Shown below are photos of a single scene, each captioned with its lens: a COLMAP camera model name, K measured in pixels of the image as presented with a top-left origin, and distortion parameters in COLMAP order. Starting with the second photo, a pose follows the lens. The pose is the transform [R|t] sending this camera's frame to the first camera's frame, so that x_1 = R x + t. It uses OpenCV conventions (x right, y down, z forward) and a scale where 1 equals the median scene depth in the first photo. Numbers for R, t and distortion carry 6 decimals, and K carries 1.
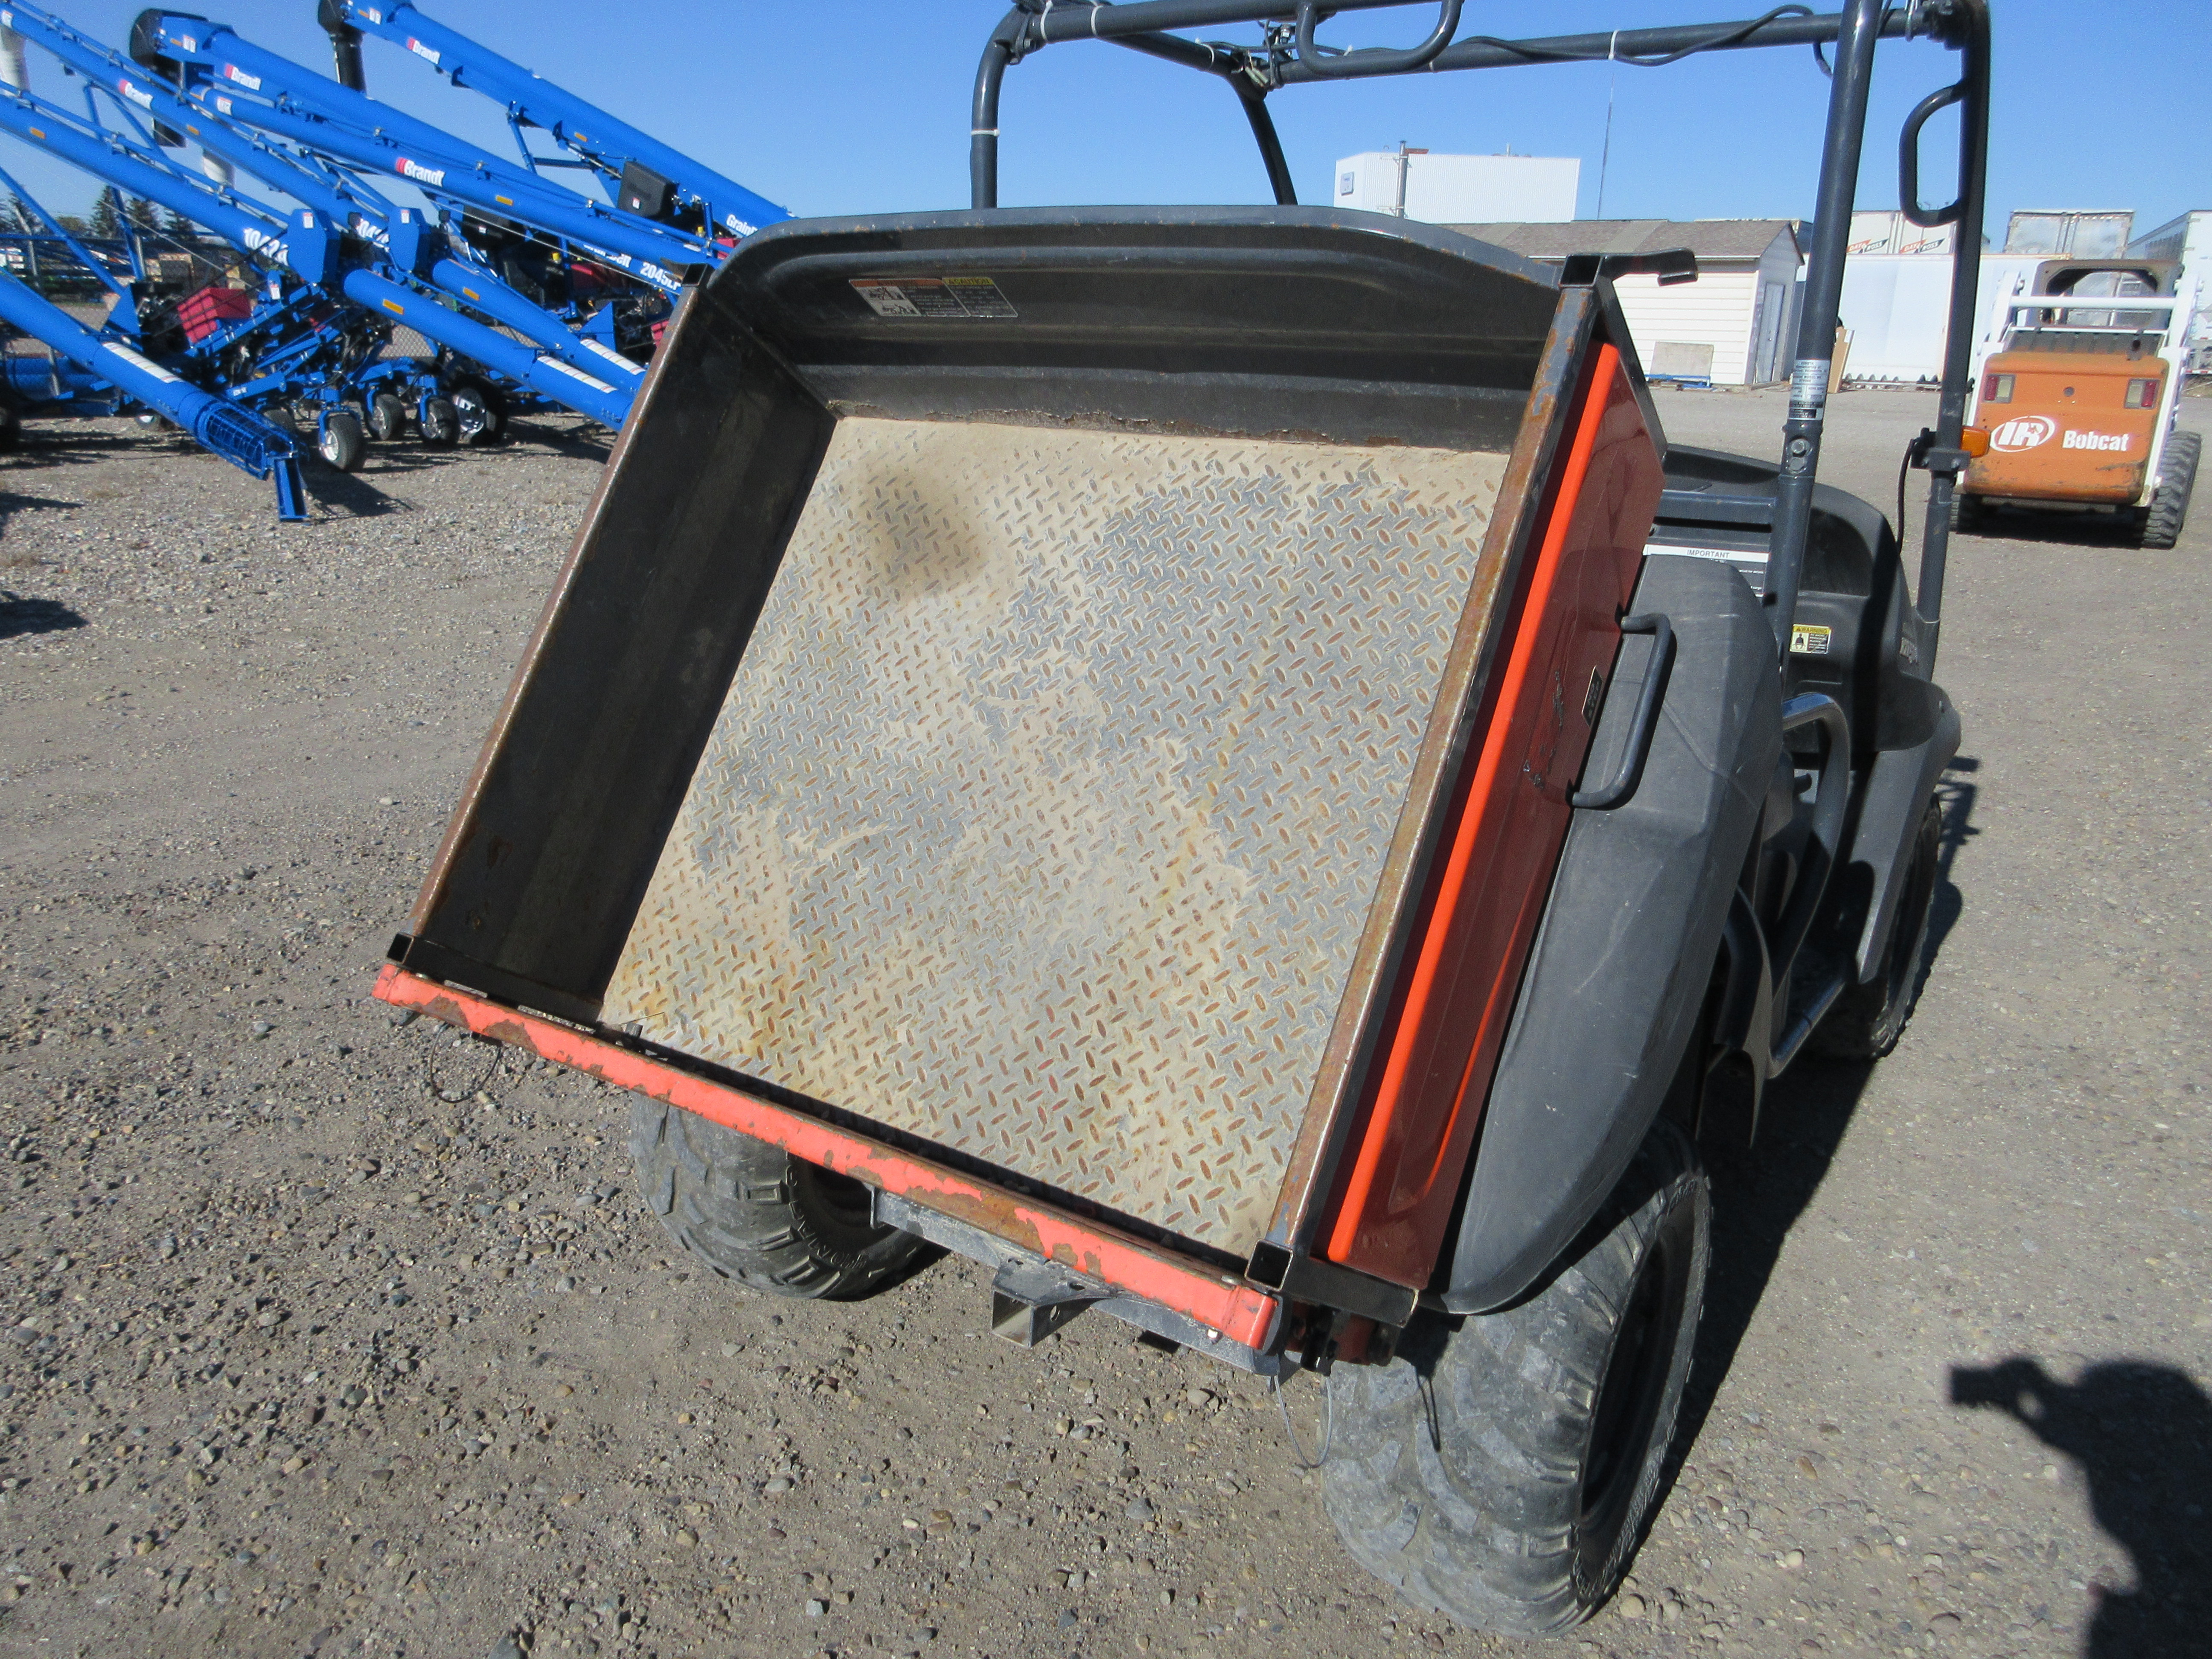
lens RADIAL K [[1625.8, 0, 1107.9], [0, 1625.8, 835.2], [0, 0, 1]] dist [0.019534, -0.021475]
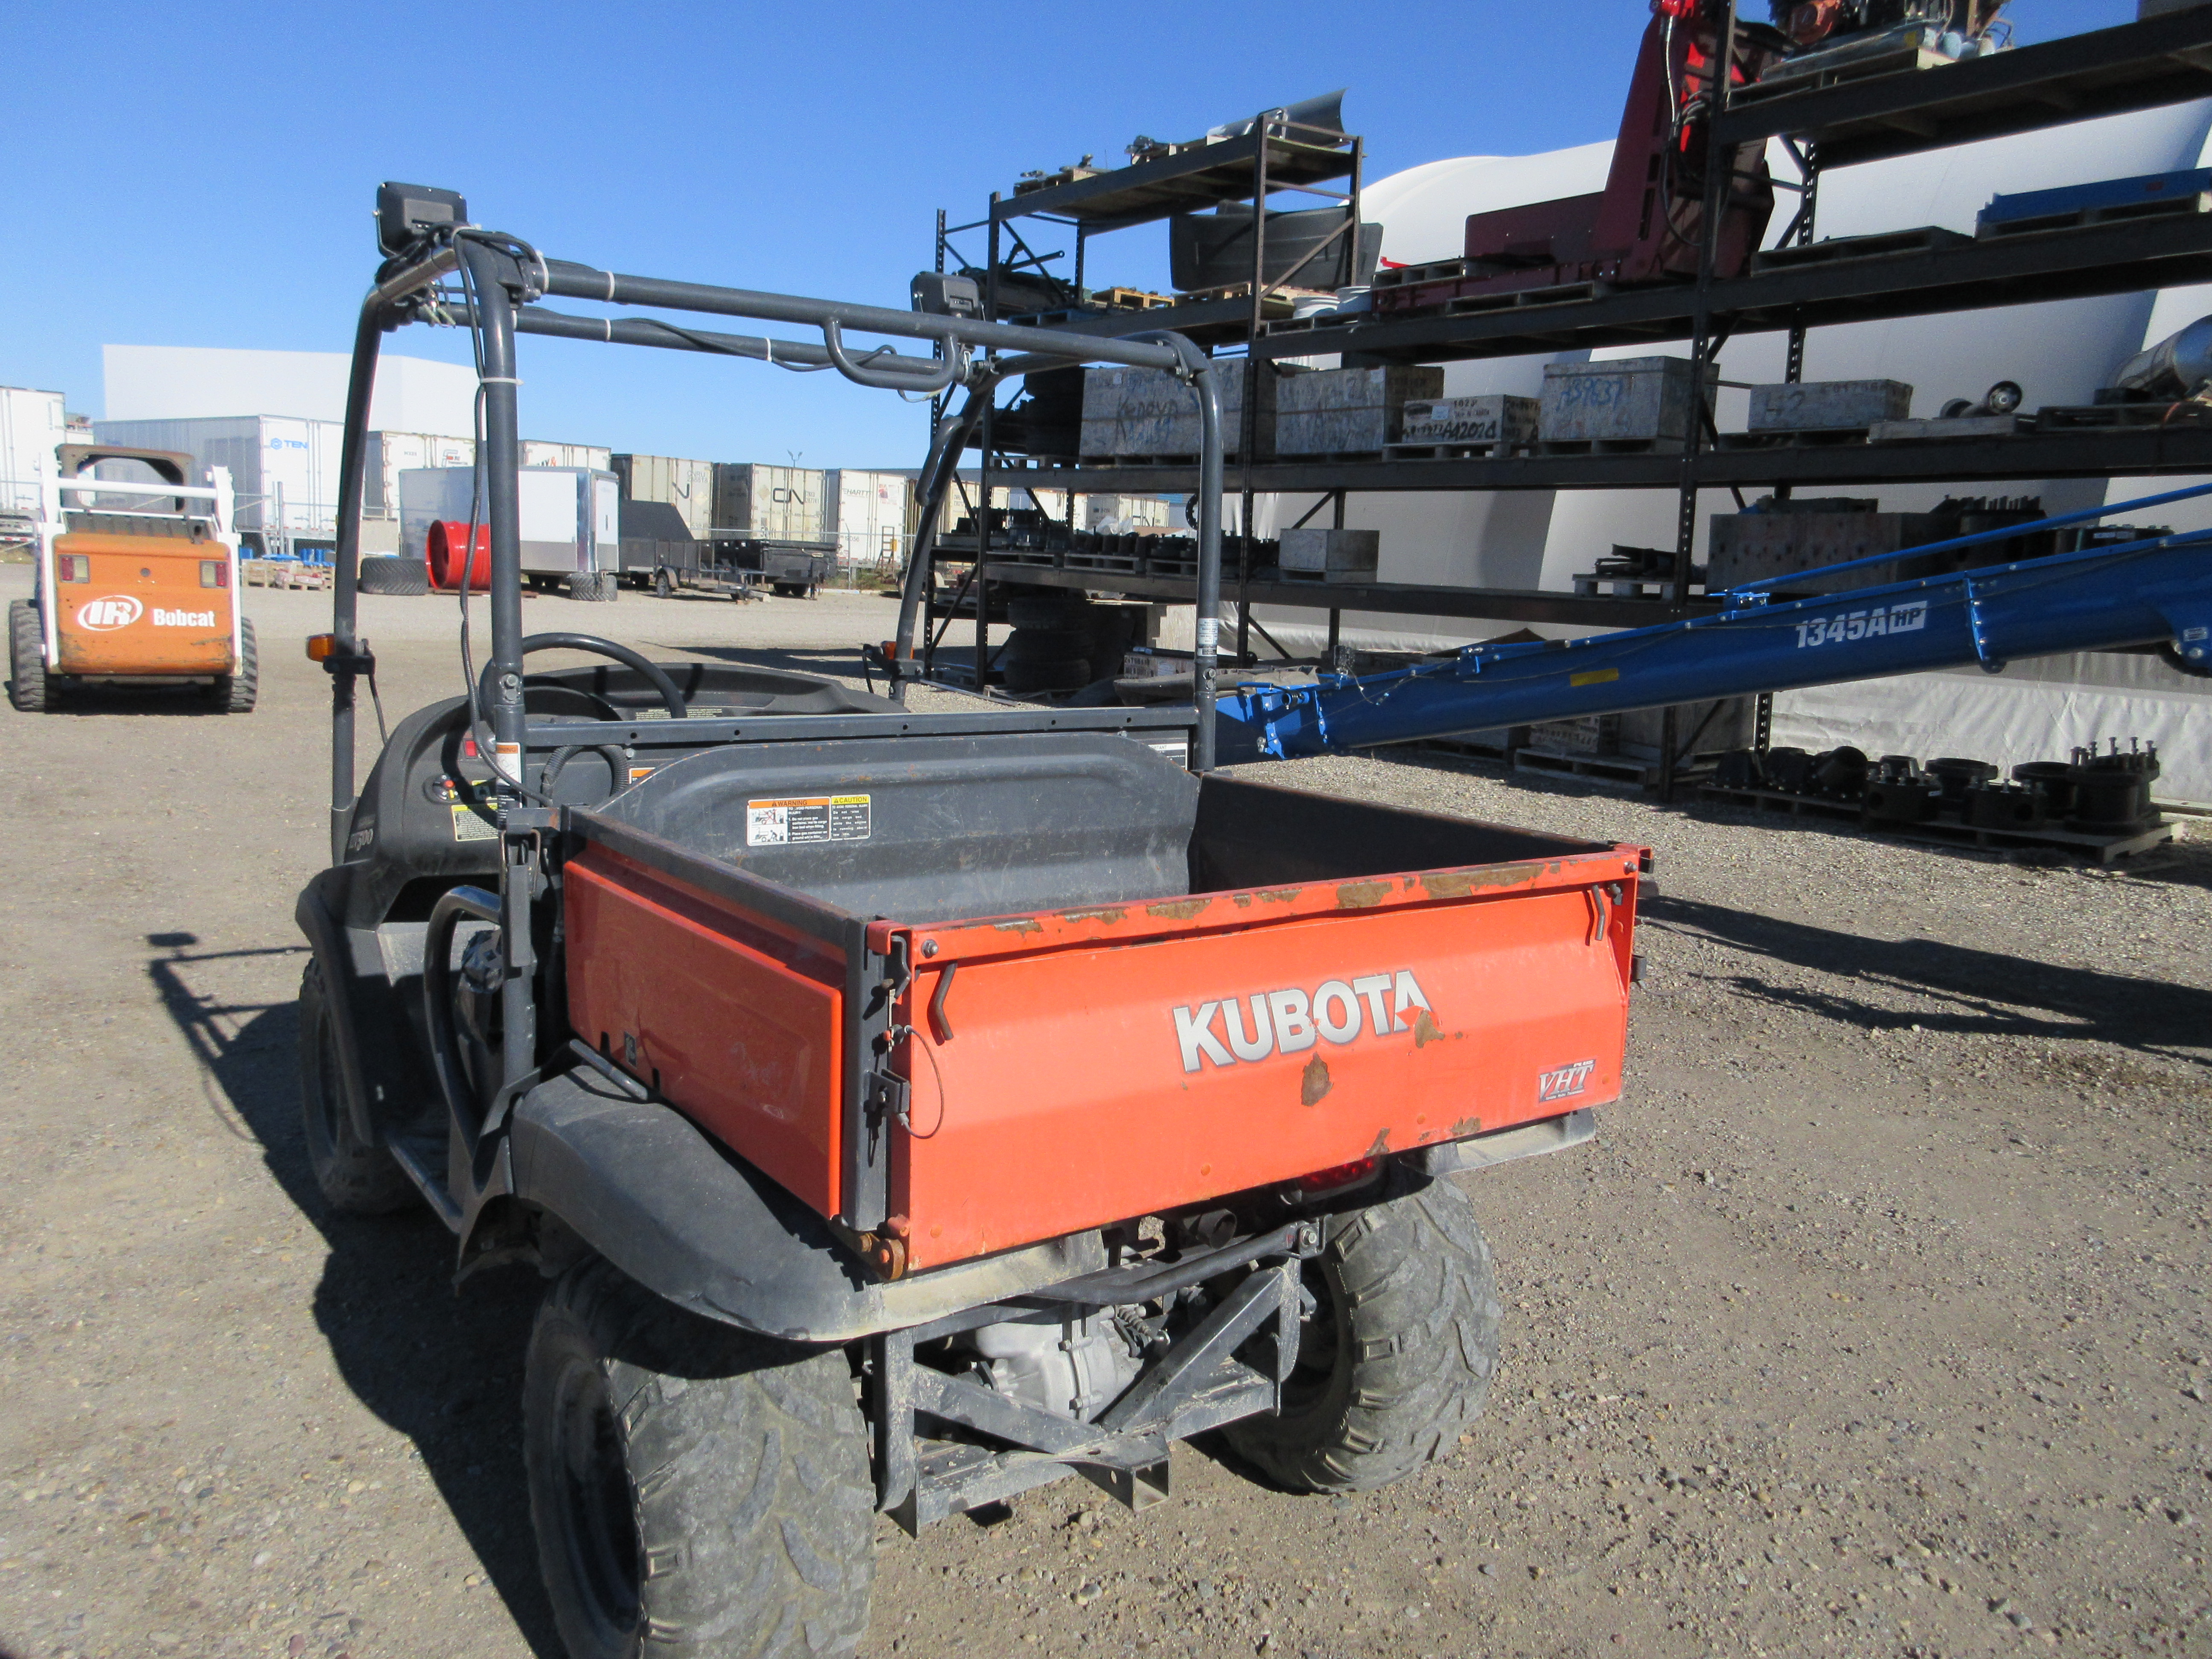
lens RADIAL K [[1625.8, 0, 1104.2], [0, 1625.8, 826.2], [0, 0, 1]] dist [0.019534, -0.021475]
pose [[0.332263, -0.151246, 0.930981, -0.678633], [0.239643, 0.968205, 0.071766, -0.149868], [-0.912235, 0.199258, 0.357944, 0.358177]]
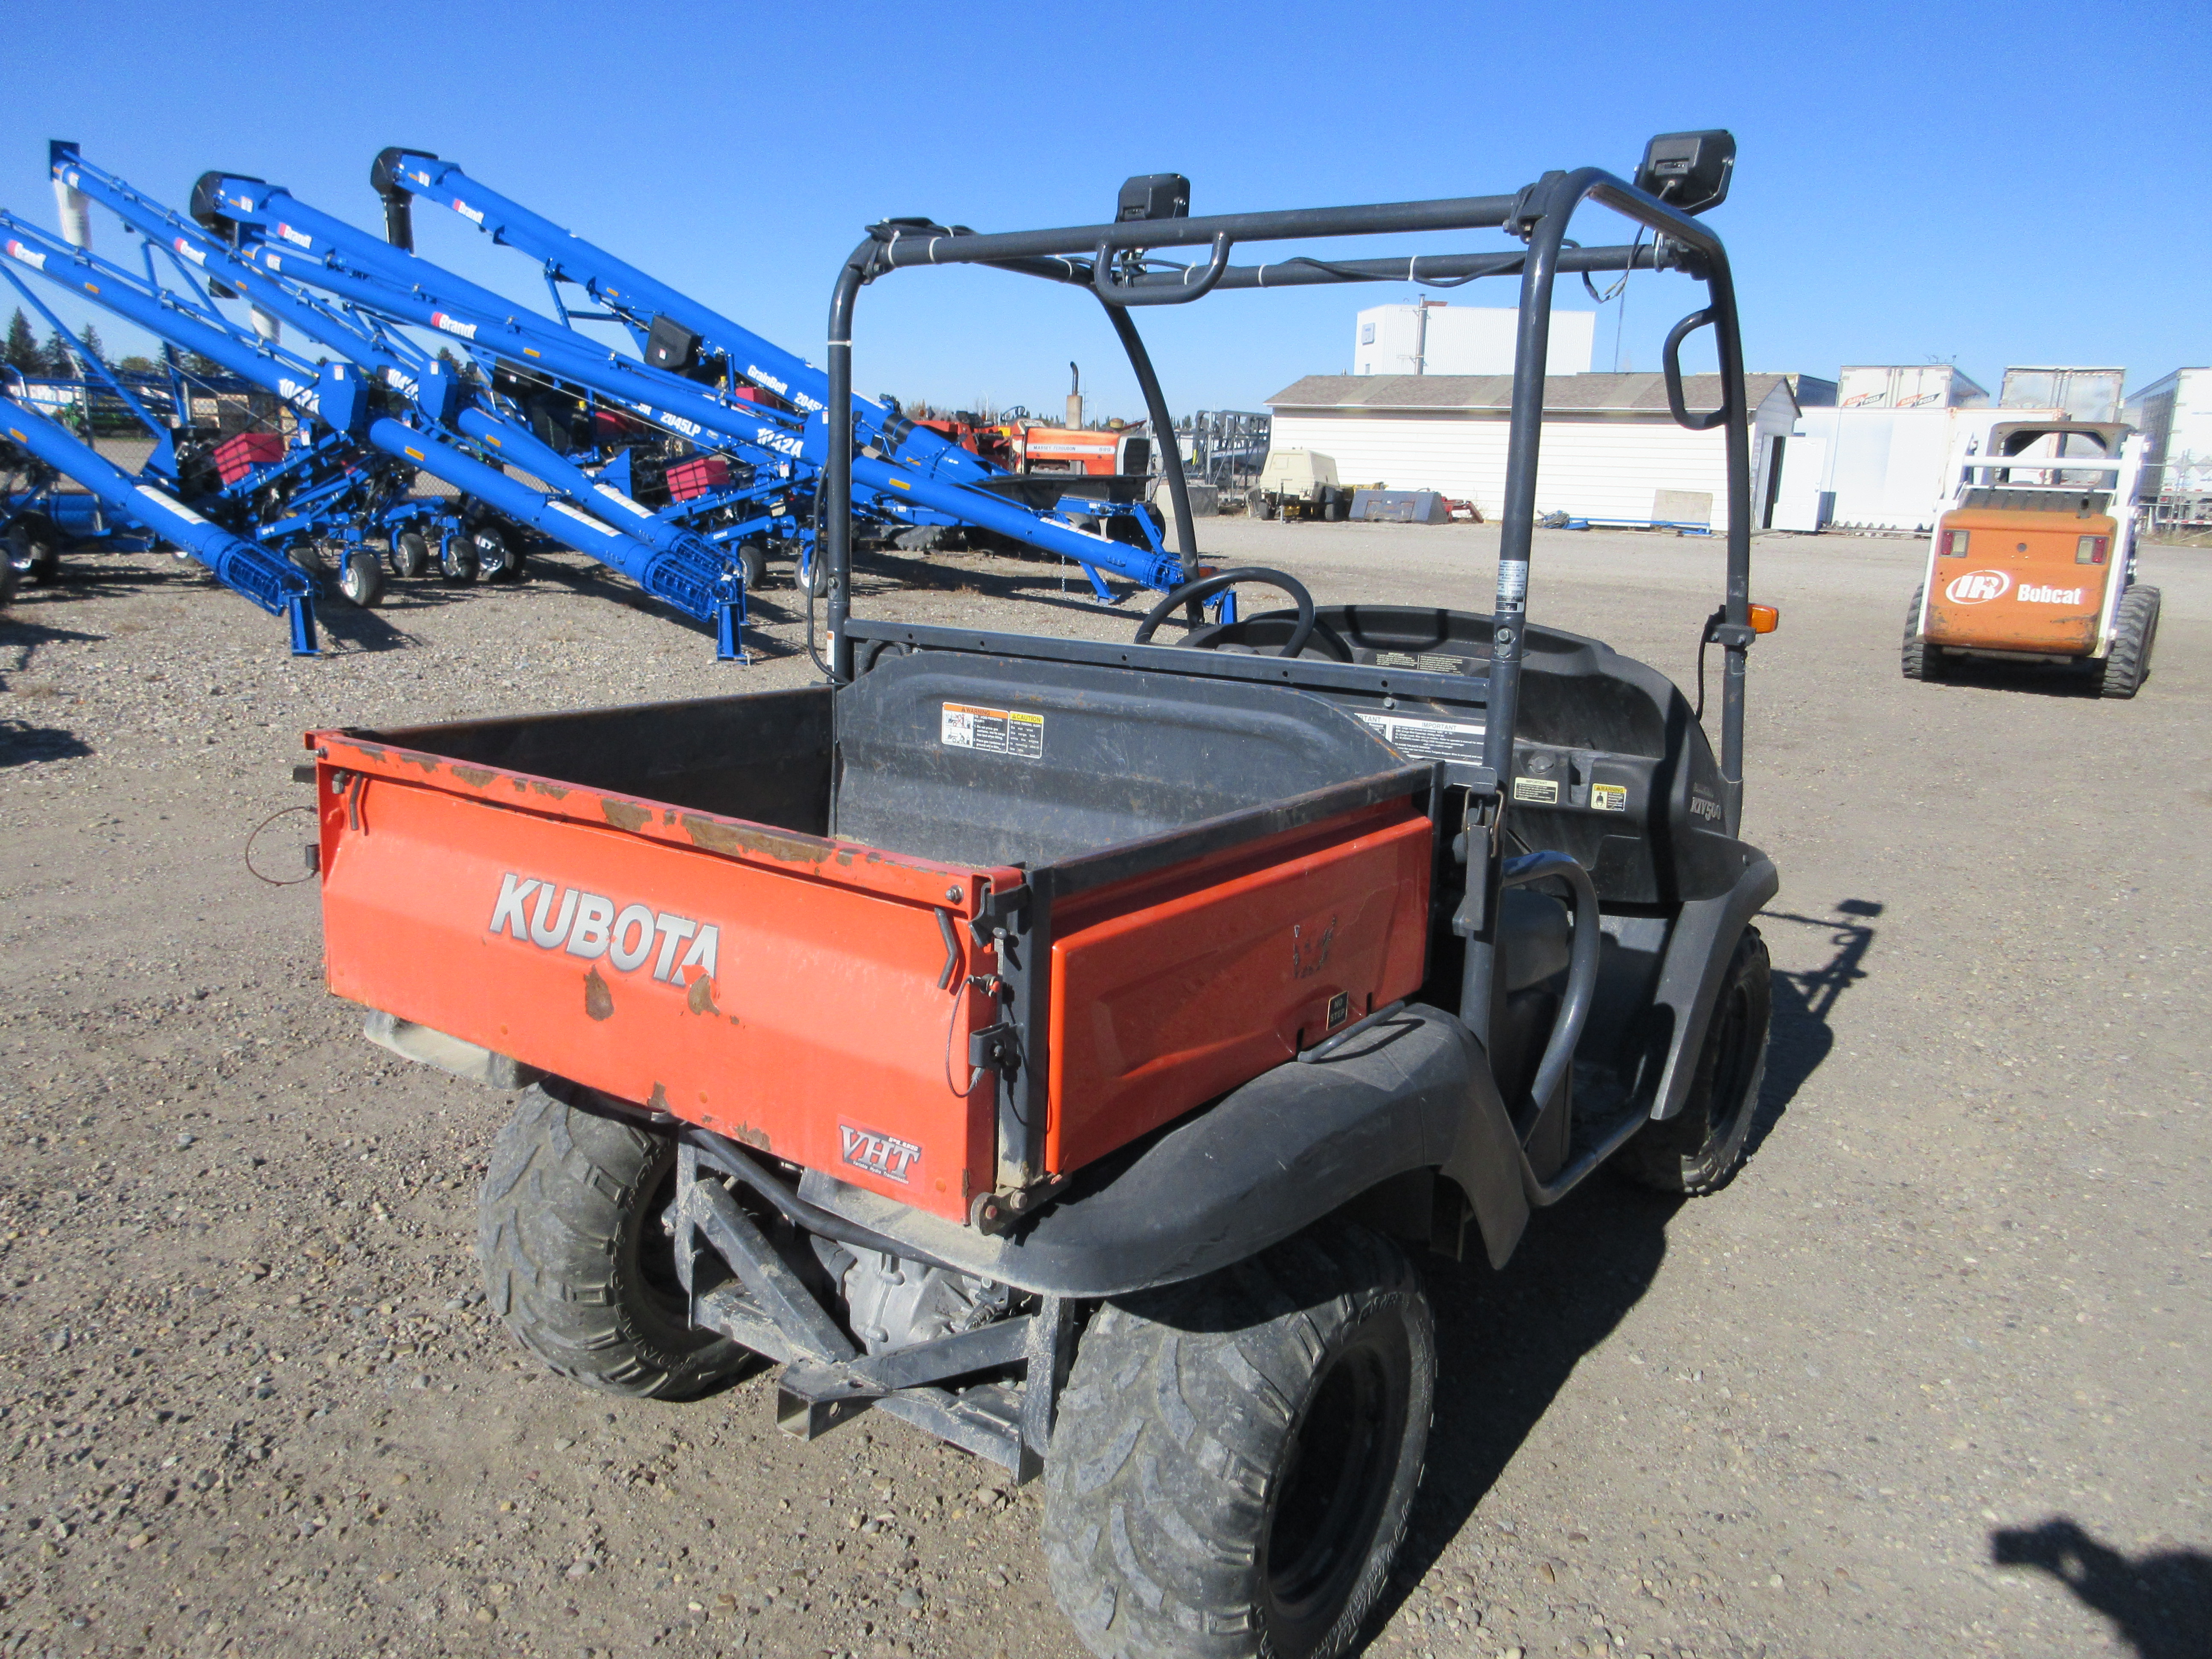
lens RADIAL K [[1625.8, 0, 1117.4], [0, 1625.8, 840.7], [0, 0, 1]] dist [0.019534, -0.021475]
pose [[0.999809, 0.011831, -0.015536, 0.118544], [-0.012970, 0.997071, -0.075377, -0.005082], [0.014599, 0.075565, 0.997034, -0.081168]]
